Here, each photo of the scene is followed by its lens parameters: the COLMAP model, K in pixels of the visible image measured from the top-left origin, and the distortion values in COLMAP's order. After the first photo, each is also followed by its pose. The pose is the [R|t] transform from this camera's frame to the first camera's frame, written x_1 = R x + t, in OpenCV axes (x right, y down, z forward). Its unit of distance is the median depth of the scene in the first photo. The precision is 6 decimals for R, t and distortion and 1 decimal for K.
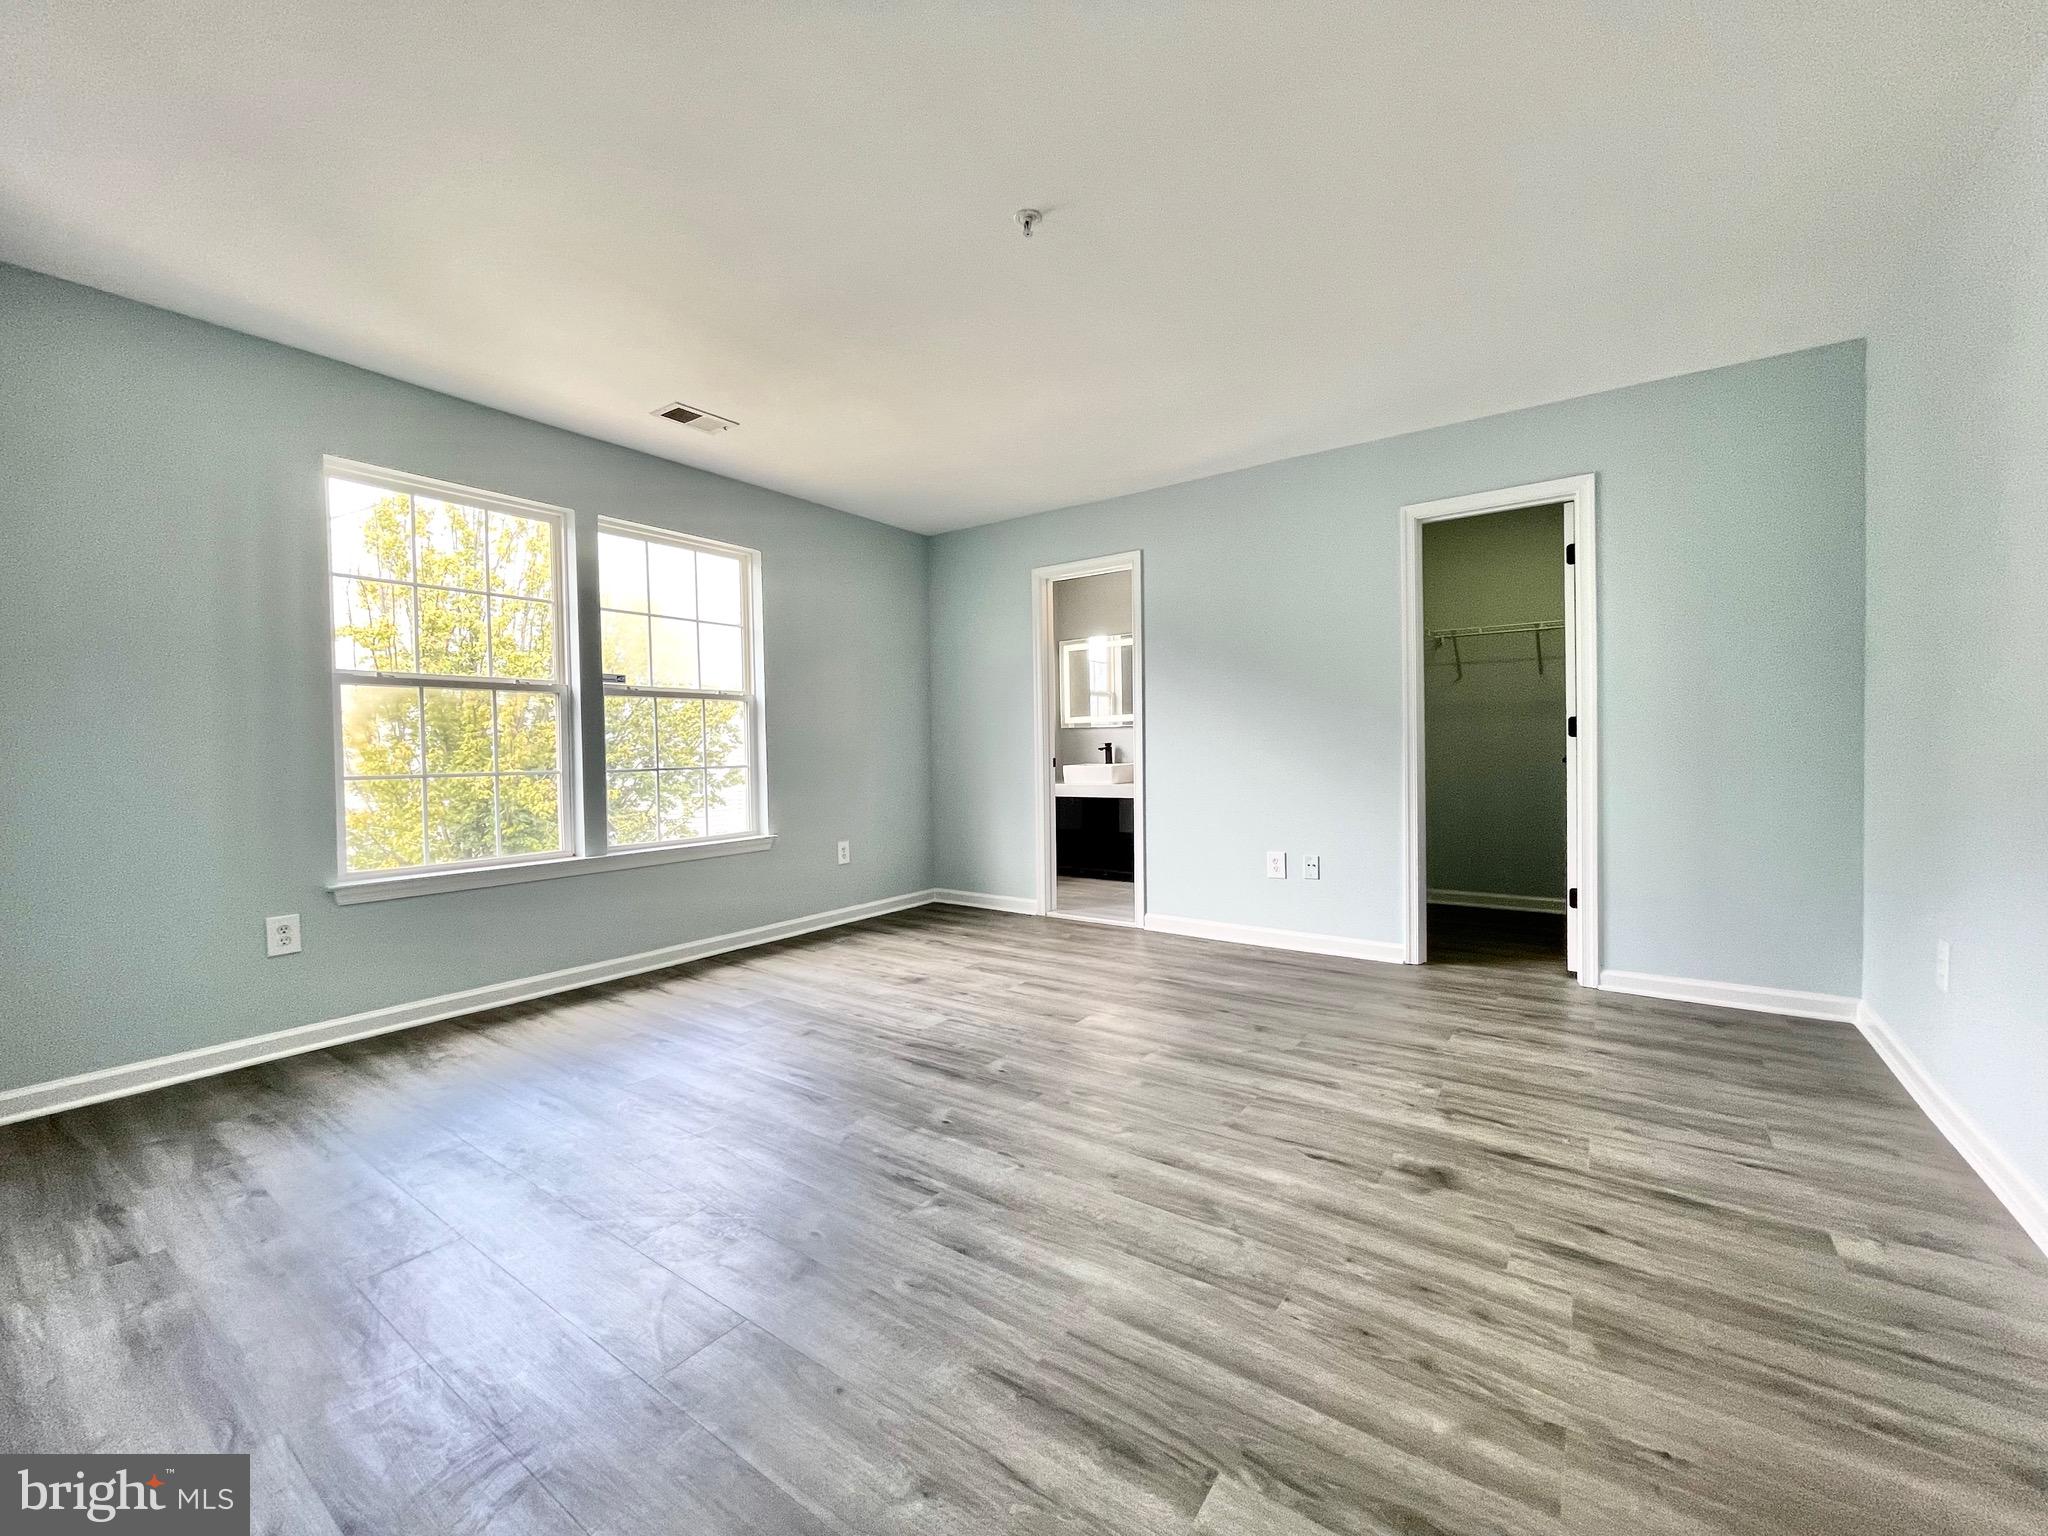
lens RADIAL K [[827.0, 0, 1022.9], [0, 827.0, 766.1], [0, 0, 1]] dist [-0.000840, 0.000929]
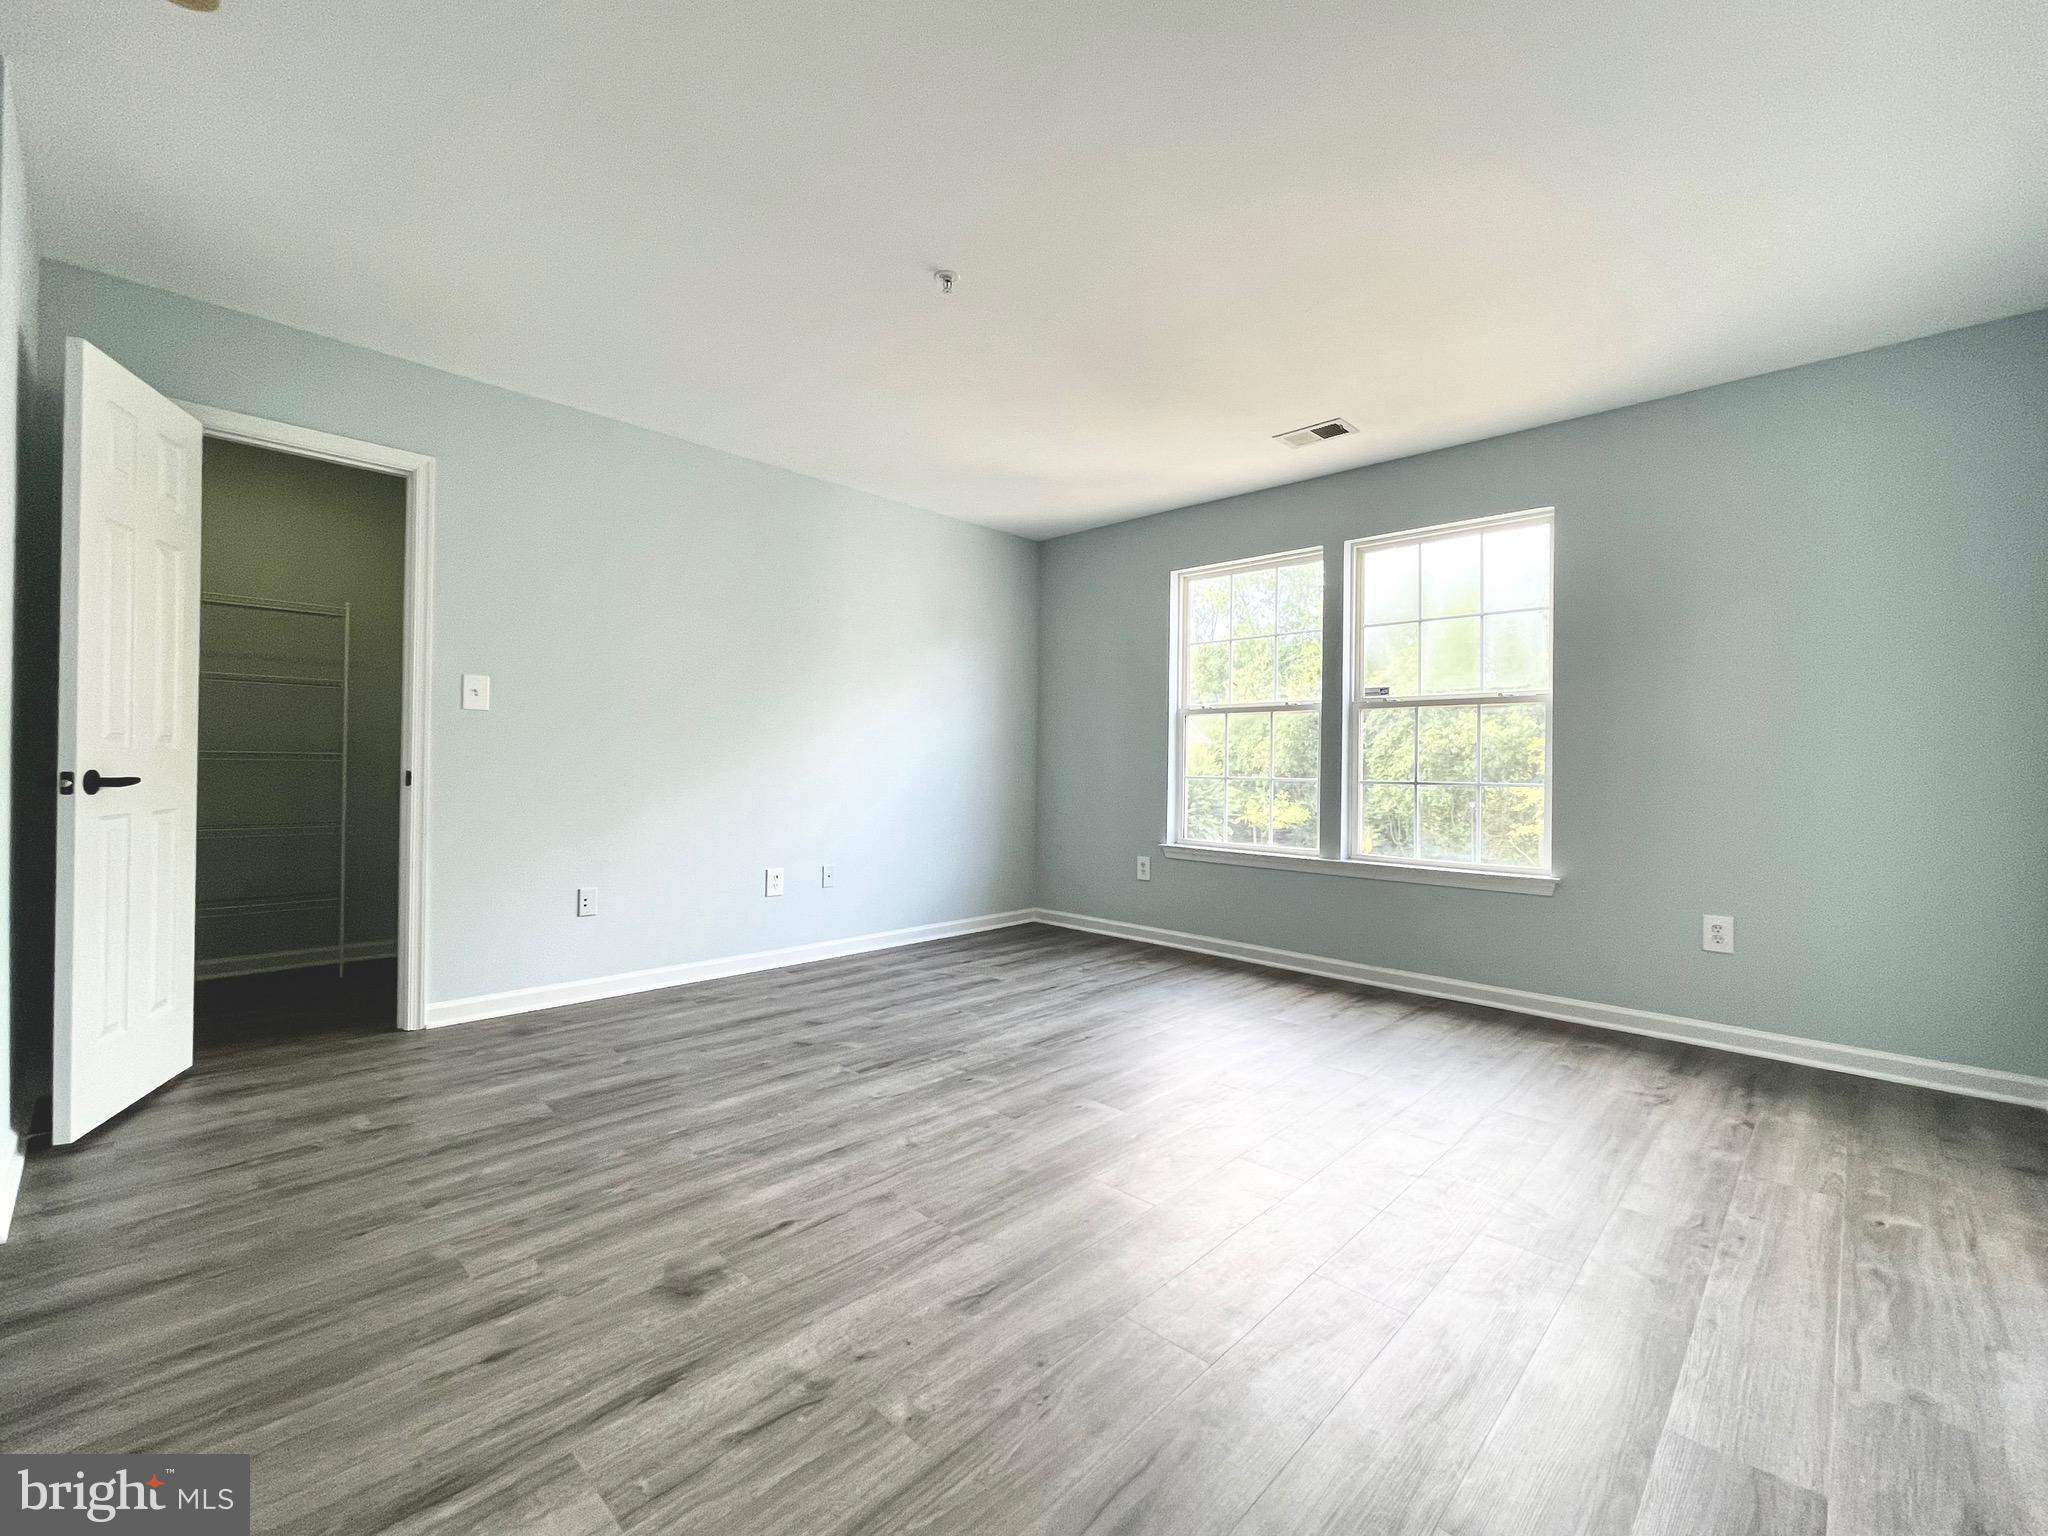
lens RADIAL K [[827.0, 0, 1032.7], [0, 827.0, 767.7], [0, 0, 1]] dist [-0.000840, 0.000929]
pose [[-0.117291, 0.019230, -0.992911, 1.509359], [-0.018954, 0.999587, 0.021598, -0.074786], [0.992917, 0.021353, -0.116878, 1.687714]]
